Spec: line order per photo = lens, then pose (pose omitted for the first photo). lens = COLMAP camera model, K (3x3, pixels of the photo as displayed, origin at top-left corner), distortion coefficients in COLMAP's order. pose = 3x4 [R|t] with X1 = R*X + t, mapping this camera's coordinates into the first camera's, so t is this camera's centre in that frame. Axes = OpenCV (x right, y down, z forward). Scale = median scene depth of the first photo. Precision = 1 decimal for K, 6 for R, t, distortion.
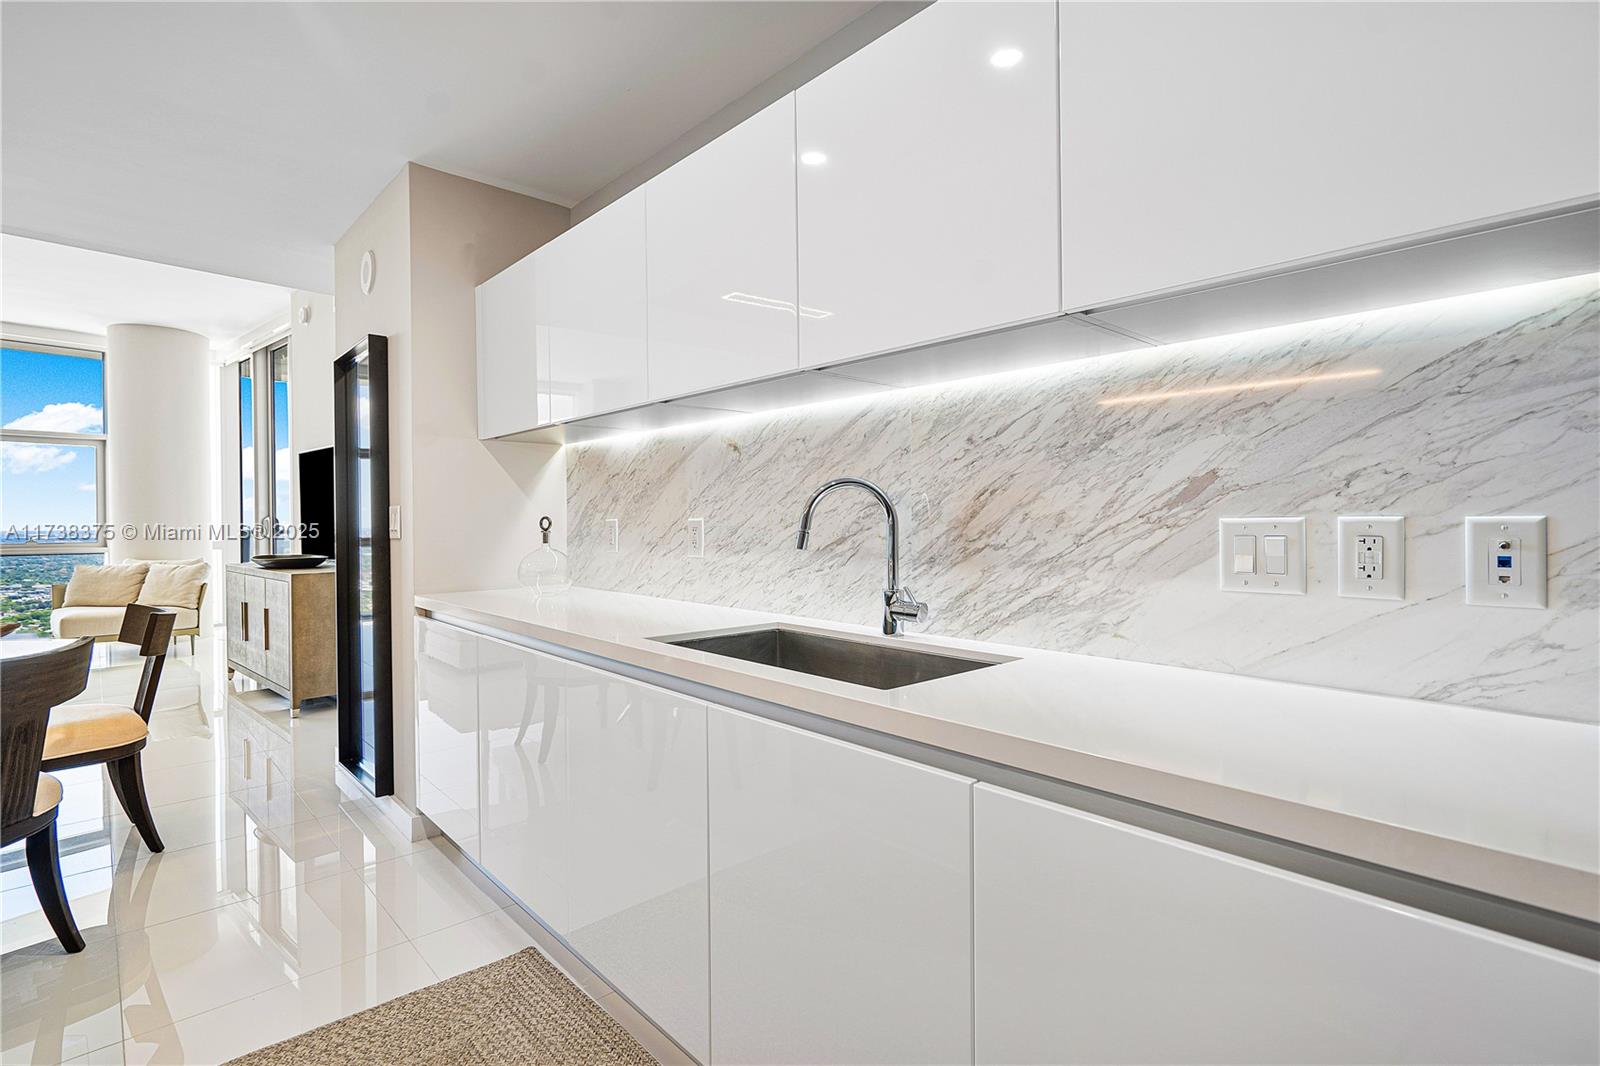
lens RADIAL K [[761.0, 0, 791.6], [0, 761.0, 533.7], [0, 0, 1]] dist [-0.003695, 0.000796]
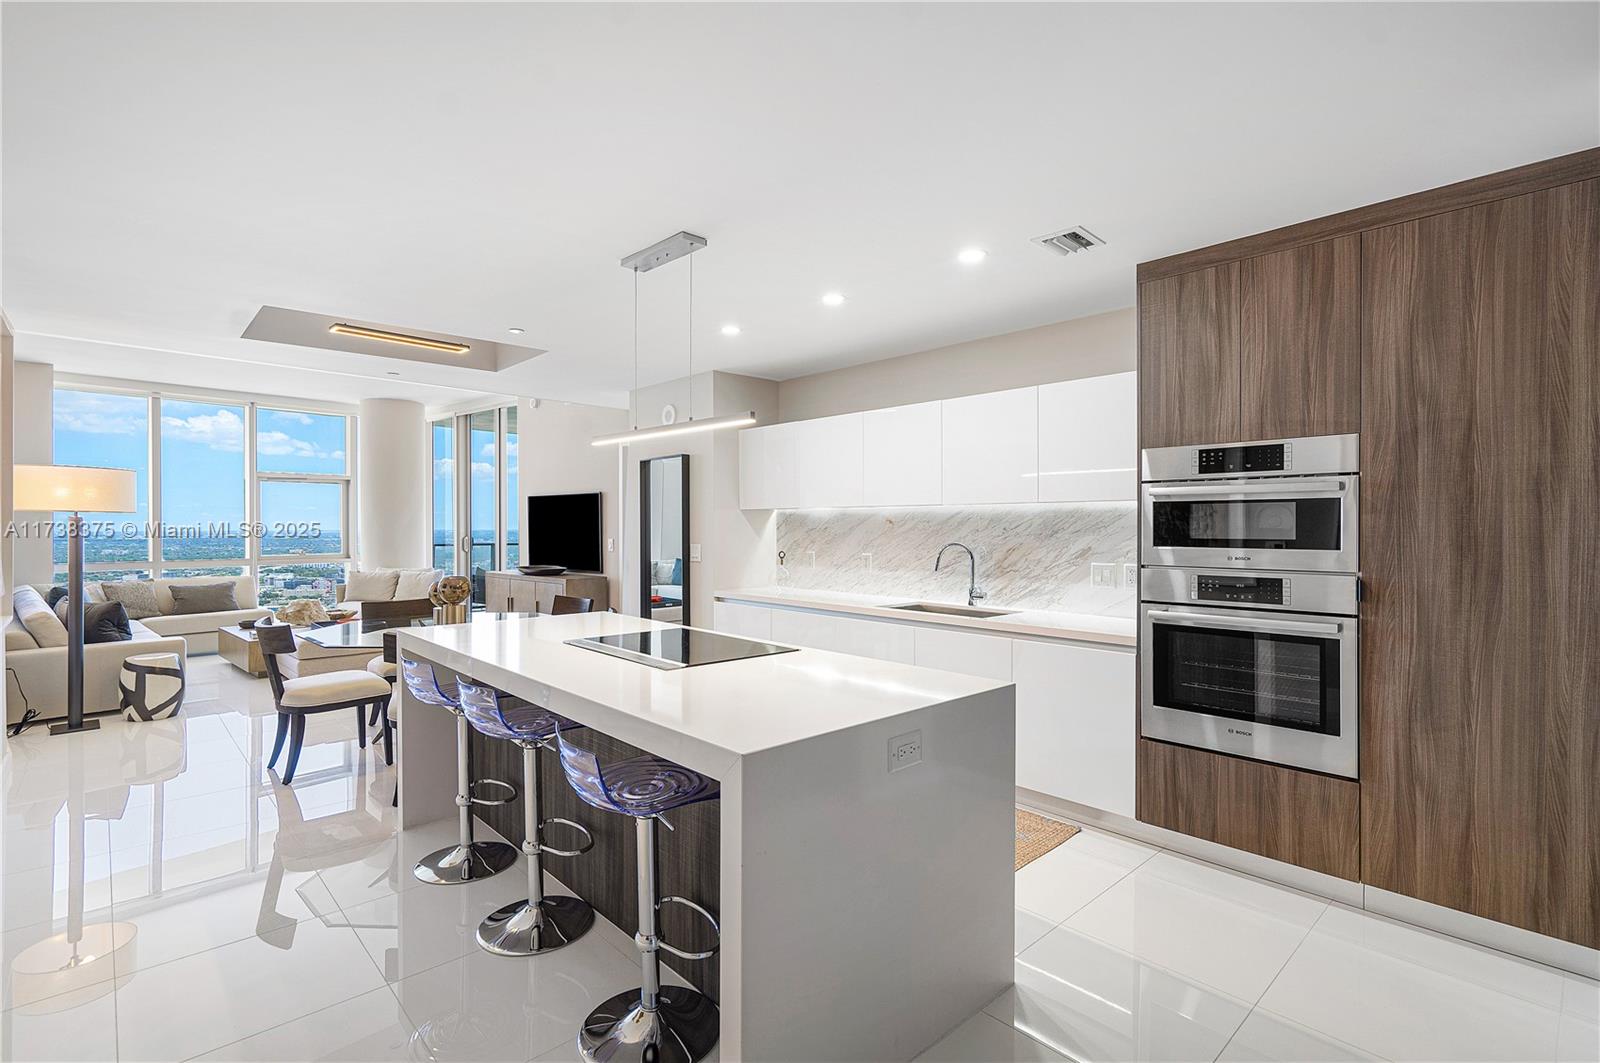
lens RADIAL K [[734.3, 0, 792.8], [0, 734.3, 528.7], [0, 0, 1]] dist [-0.008480, 0.000516]
pose [[0.999992, 0.003650, -0.001317, -0.351008], [-0.003670, 0.999869, -0.015763, -0.060764], [0.001260, 0.015768, 0.999875, -1.087466]]
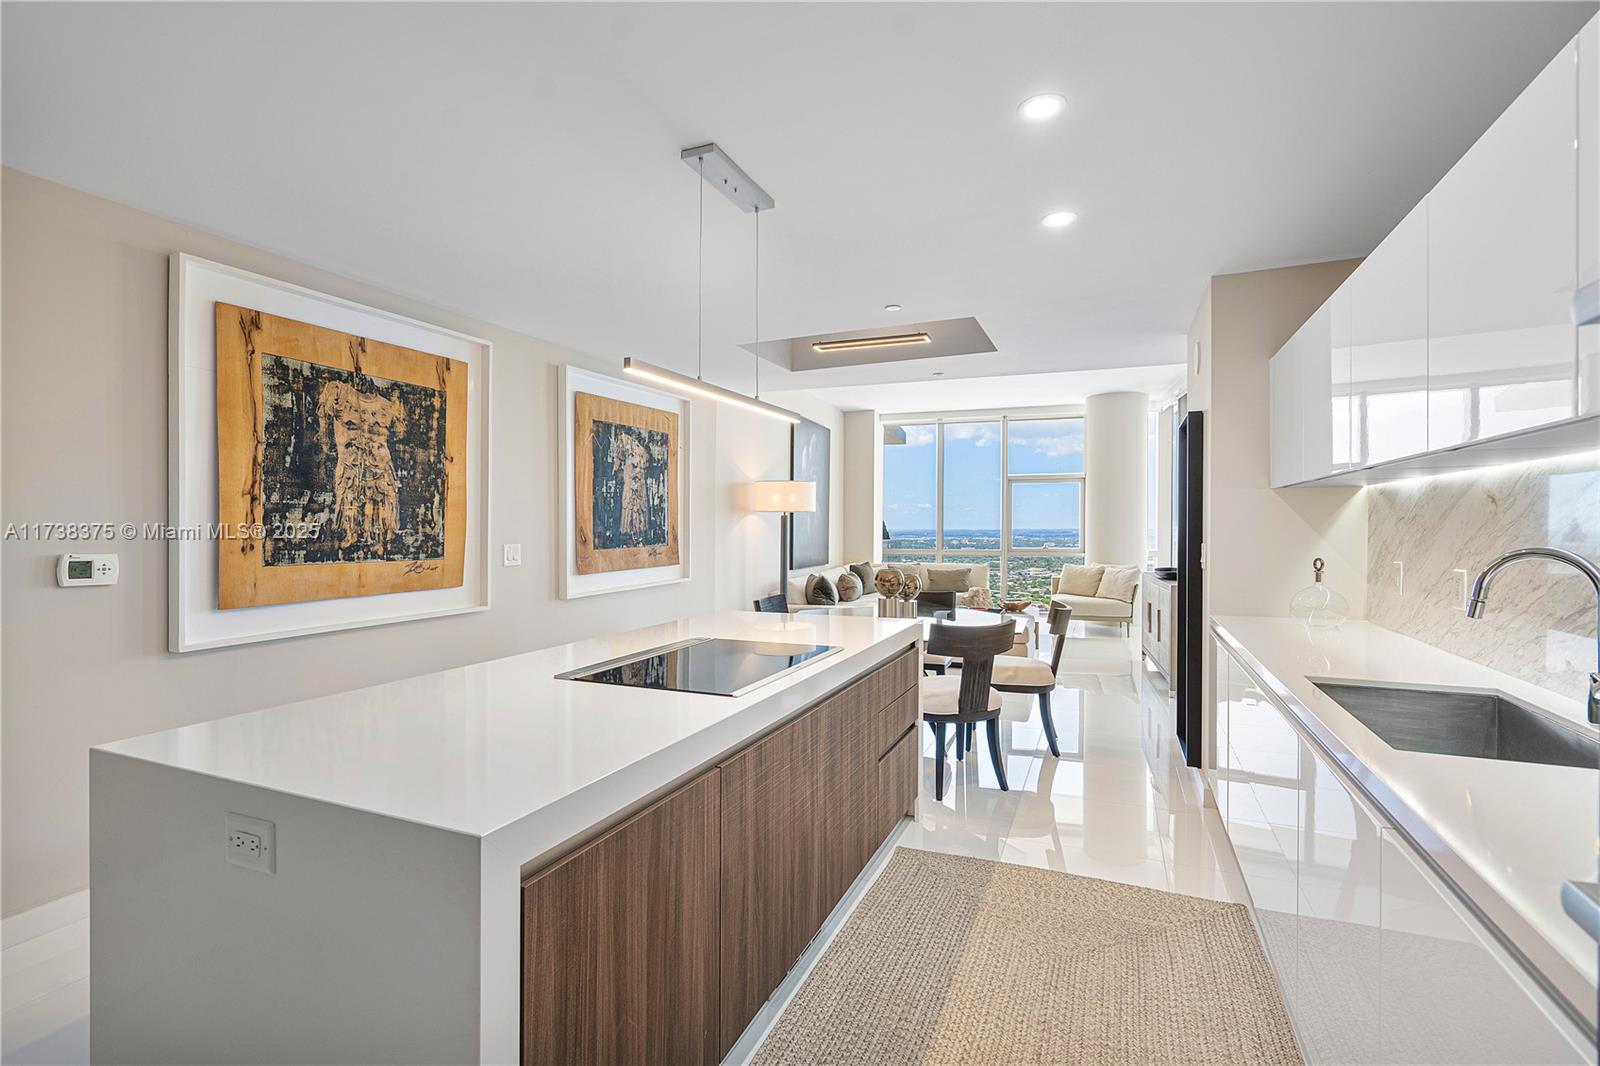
lens RADIAL K [[732.2, 0, 800.0], [0, 732.2, 521.2], [0, 0, 1]] dist [-0.003443, -0.000089]
pose [[0.415678, -0.003859, -0.909504, 0.399977], [-0.014449, 0.999837, -0.010846, -0.064150], [0.909397, 0.017650, 0.415554, -0.168145]]
